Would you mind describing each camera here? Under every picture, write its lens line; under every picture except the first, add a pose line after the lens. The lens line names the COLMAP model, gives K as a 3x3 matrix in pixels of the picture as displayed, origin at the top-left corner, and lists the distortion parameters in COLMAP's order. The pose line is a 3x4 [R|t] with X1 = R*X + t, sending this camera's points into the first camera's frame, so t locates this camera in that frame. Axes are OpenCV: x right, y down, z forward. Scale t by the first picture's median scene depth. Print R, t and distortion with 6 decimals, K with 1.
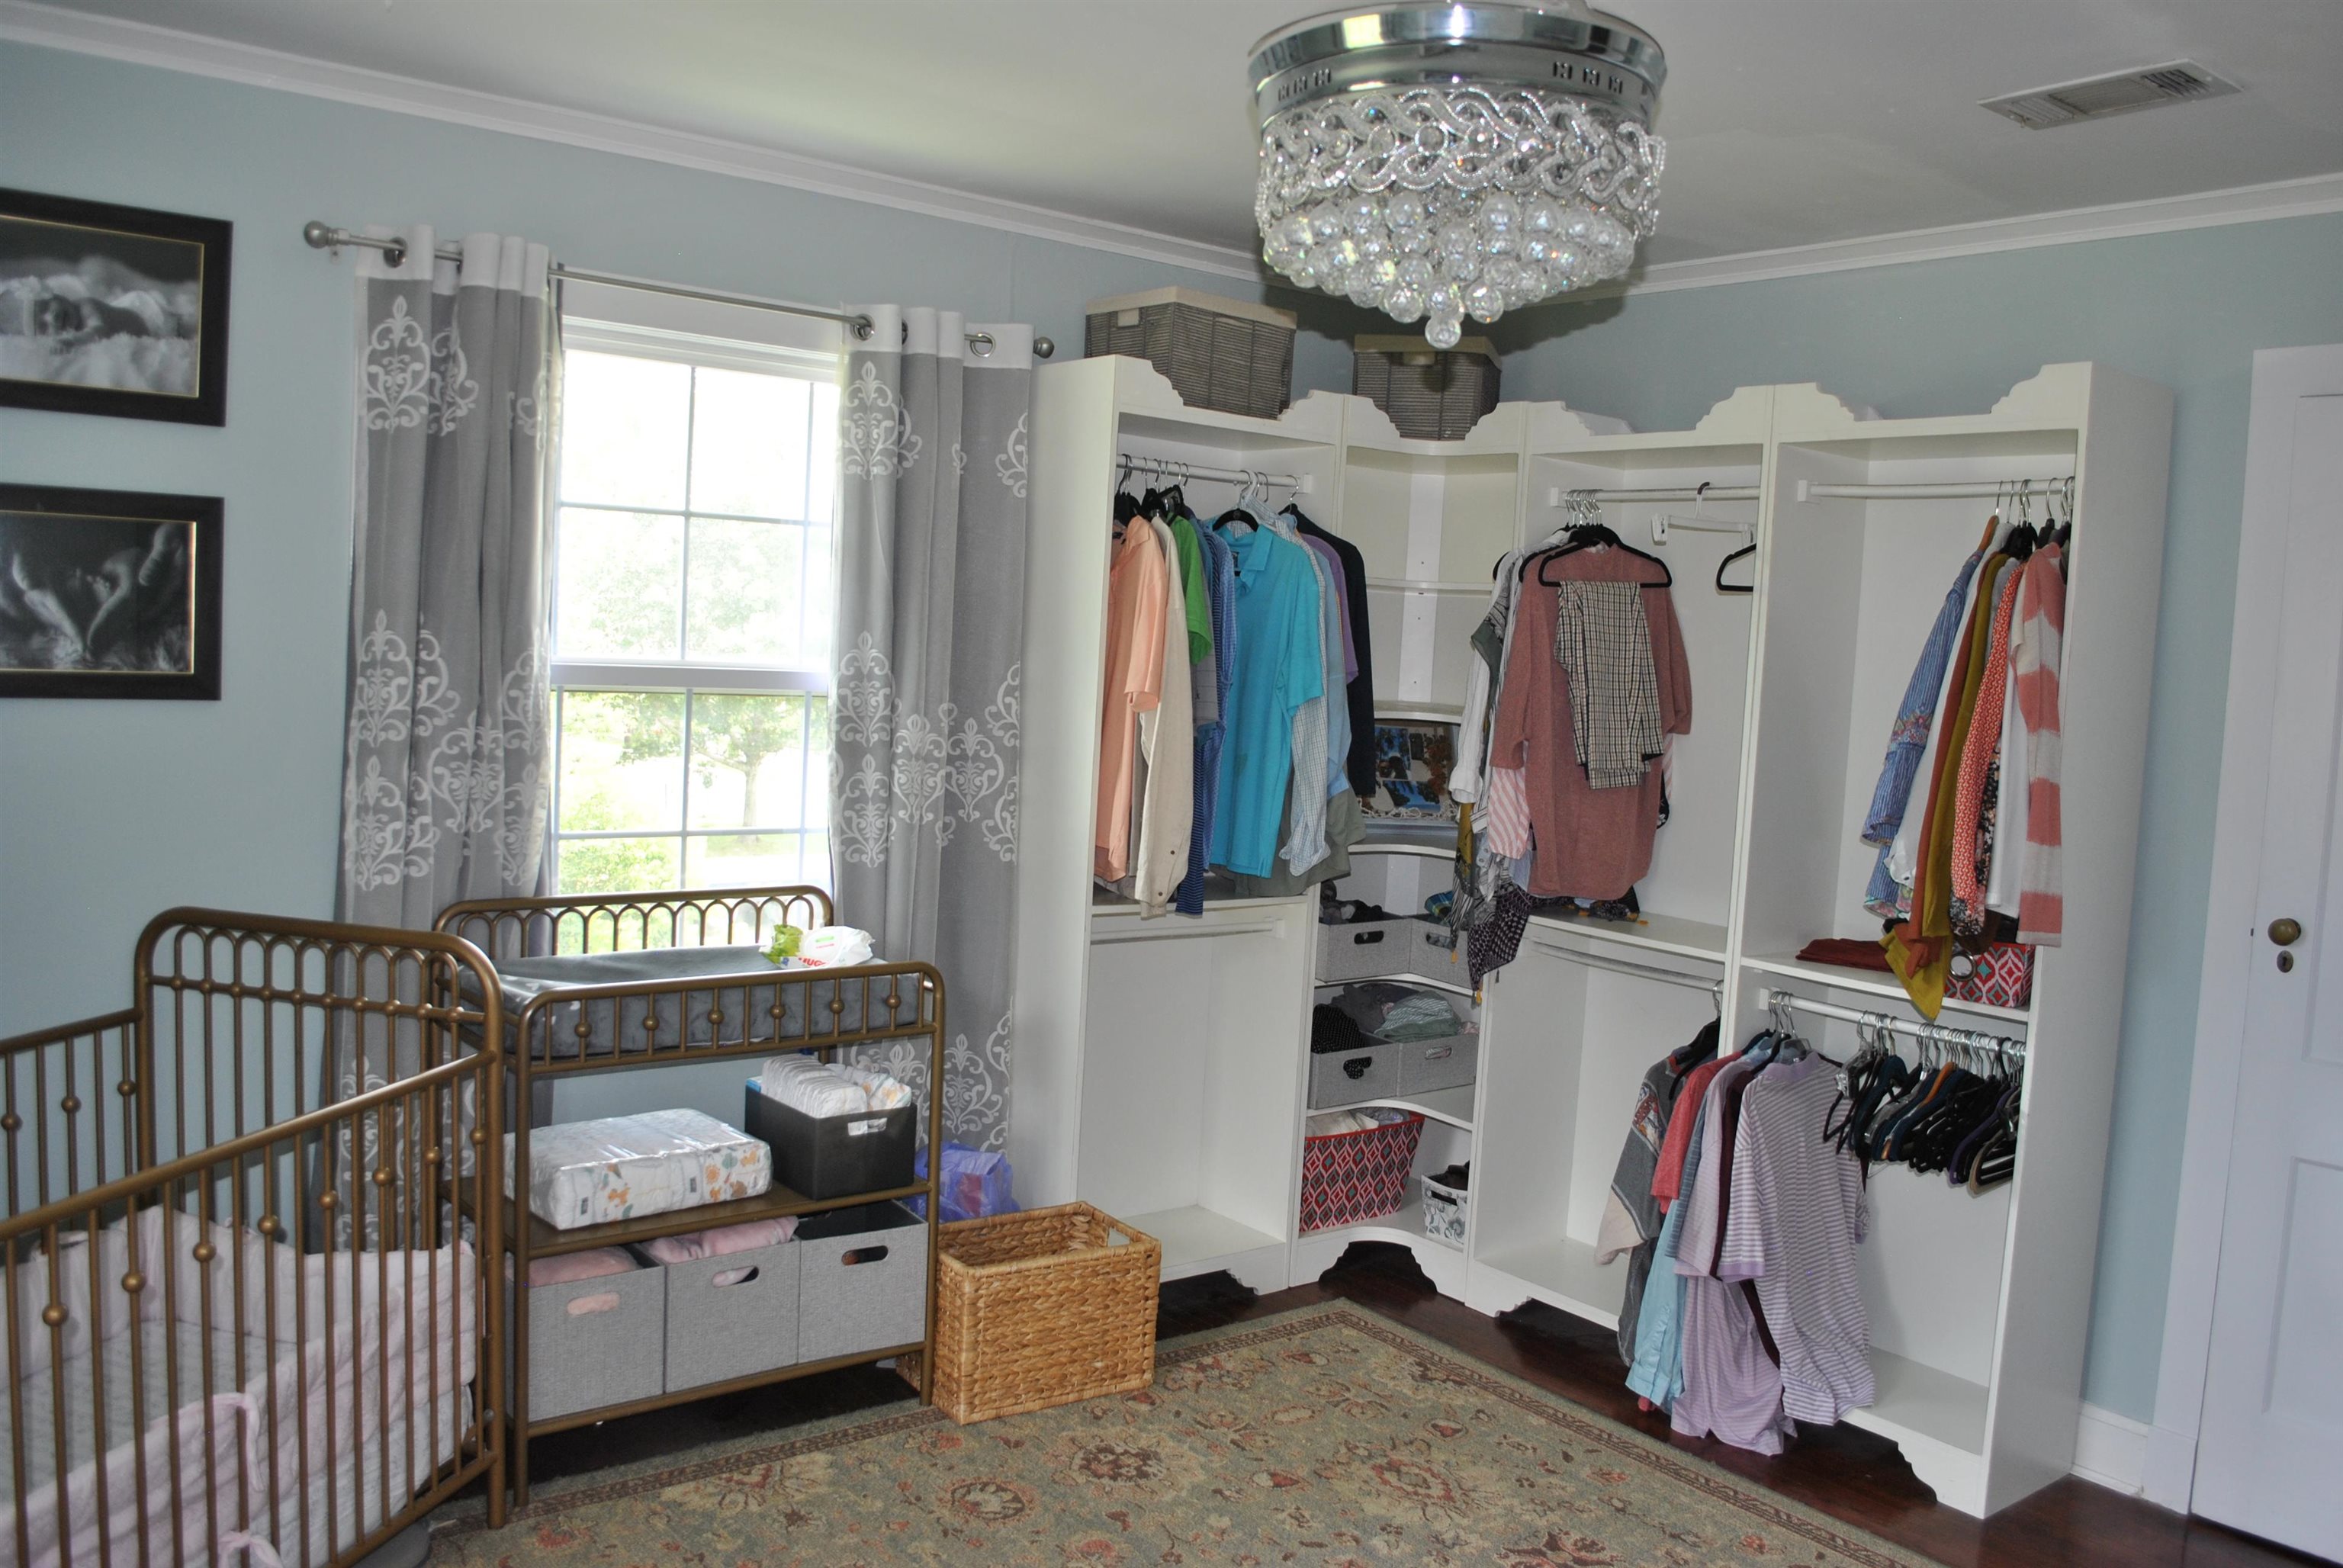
lens RADIAL K [[1816.2, 0, 1172.9], [0, 1816.2, 771.3], [0, 0, 1]] dist [-0.082169, -0.000596]
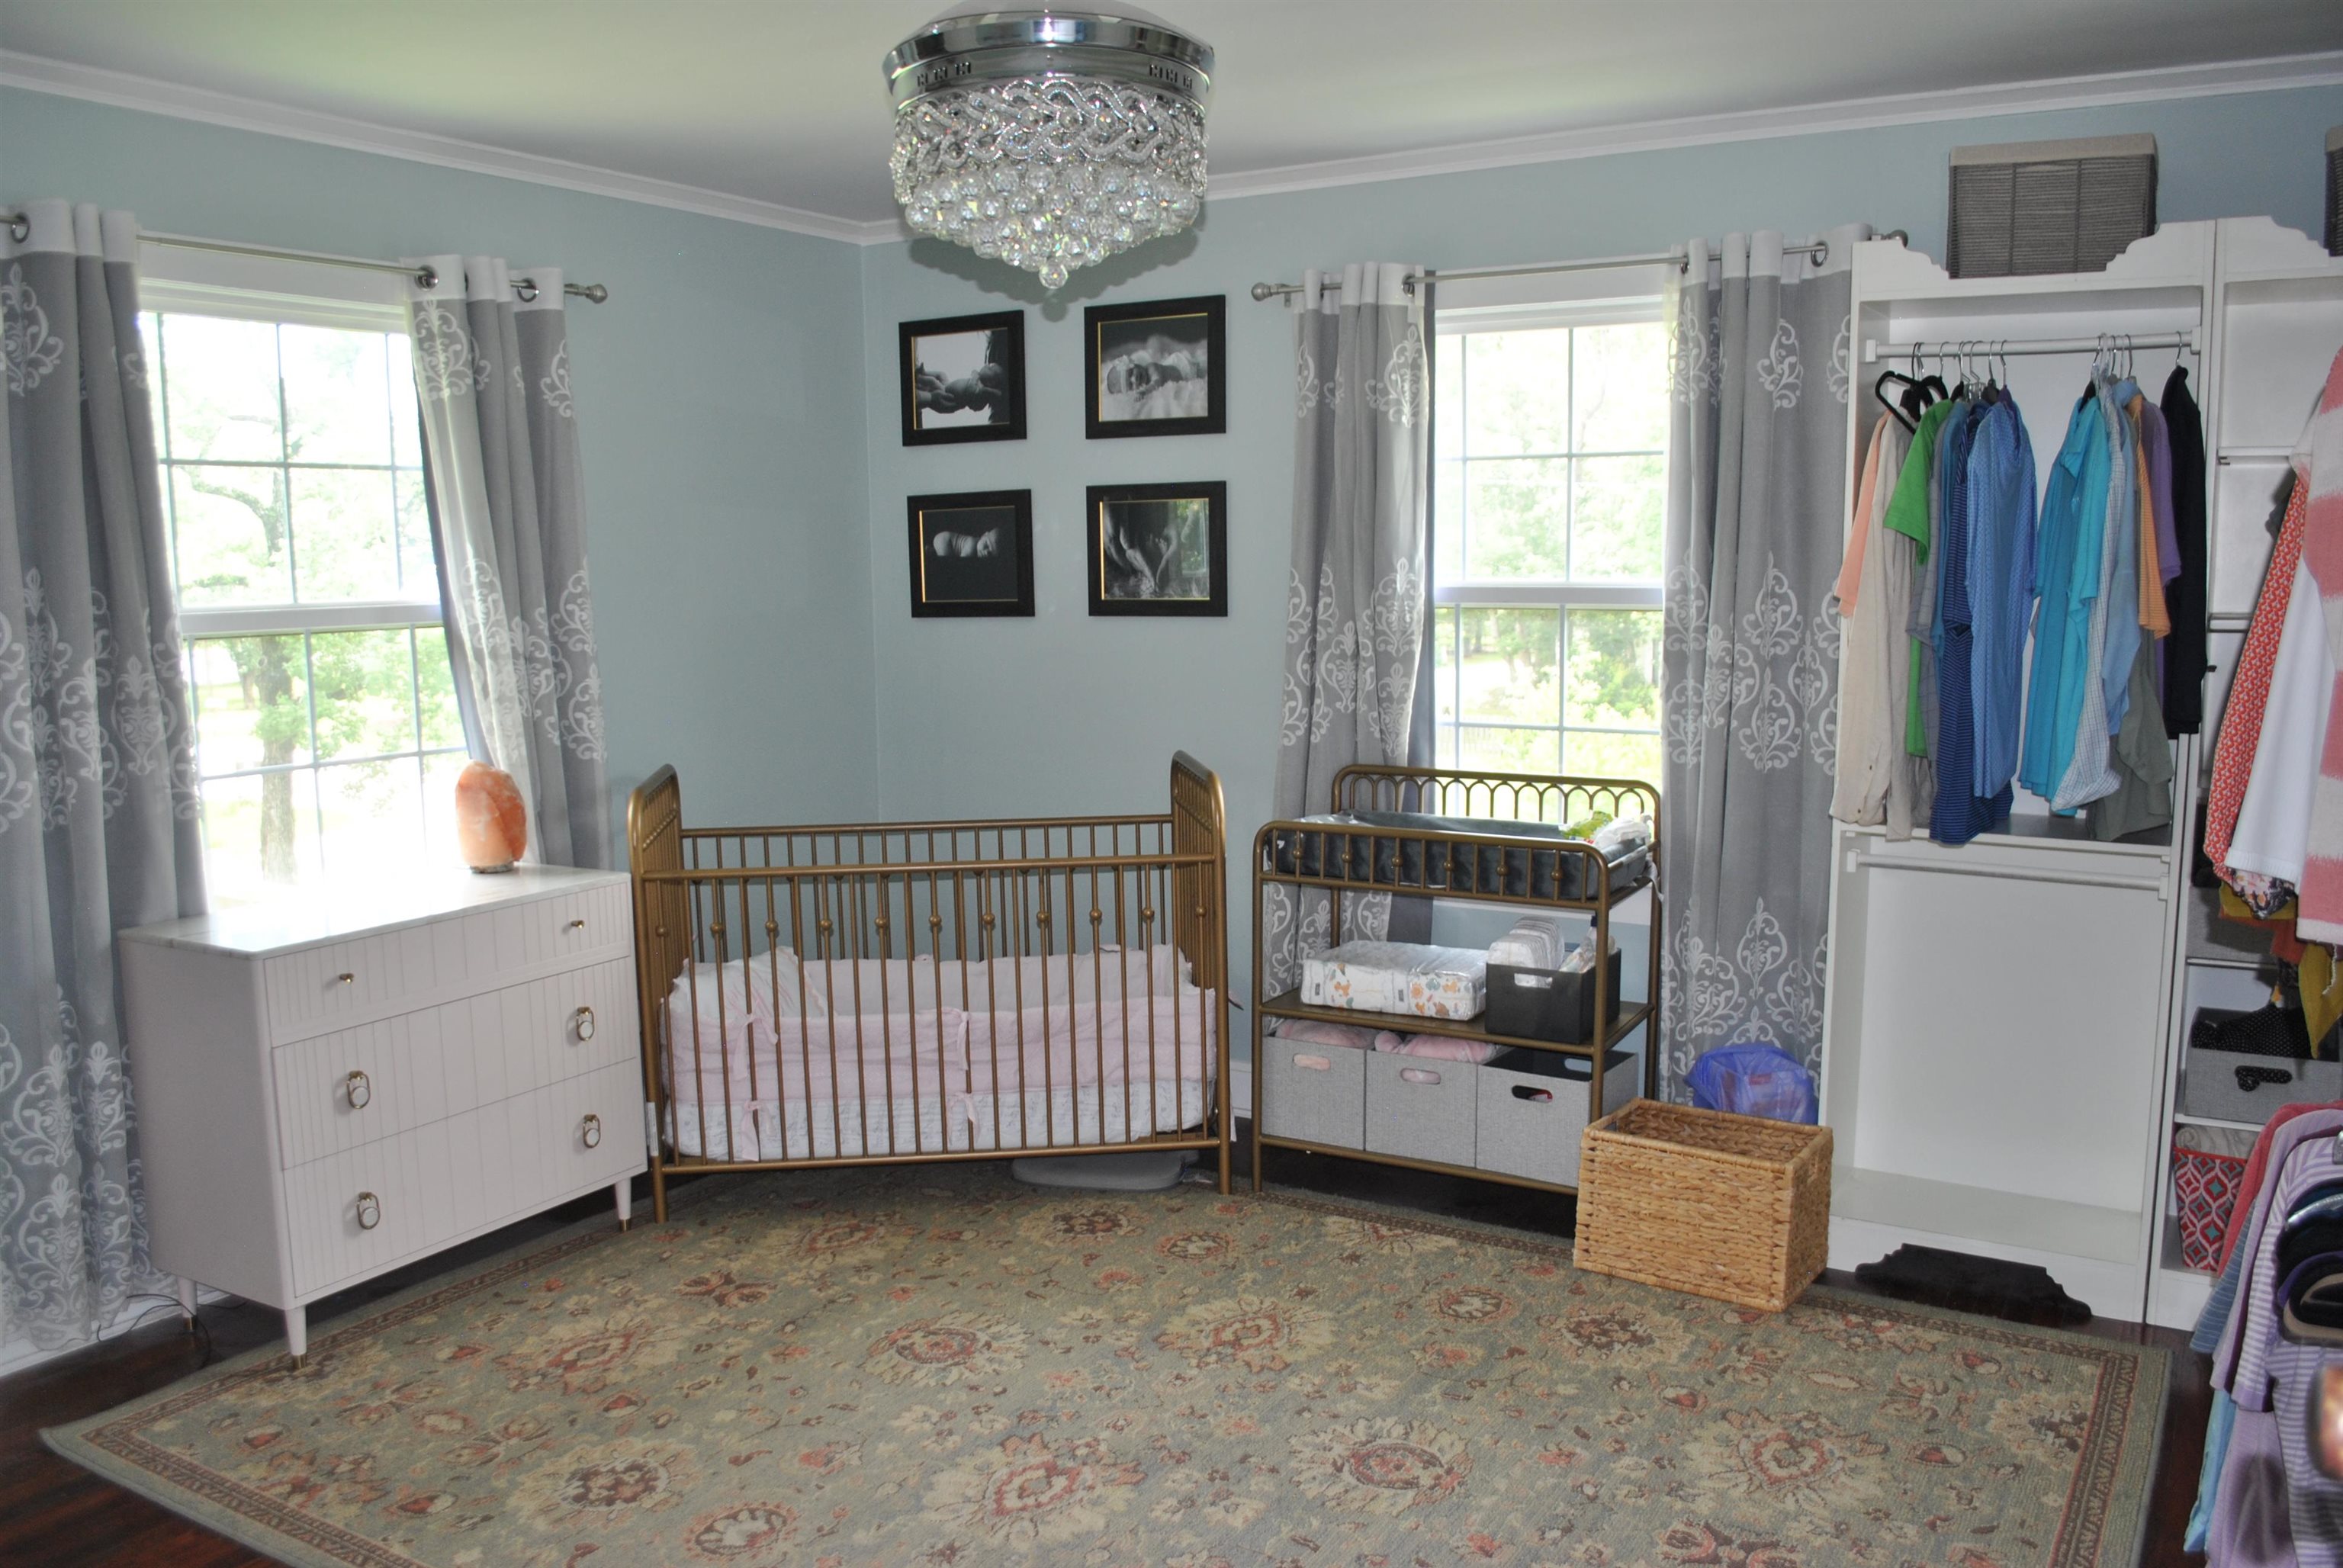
lens RADIAL K [[1871.5, 0, 1171.5], [0, 1871.5, 784.0], [0, 0, 1]] dist [-0.071093, -0.002096]
pose [[0.354989, 0.060514, -0.932910, 0.864420], [-0.039989, 0.997972, 0.049518, 0.022881], [0.934015, 0.019728, 0.356689, 0.368728]]
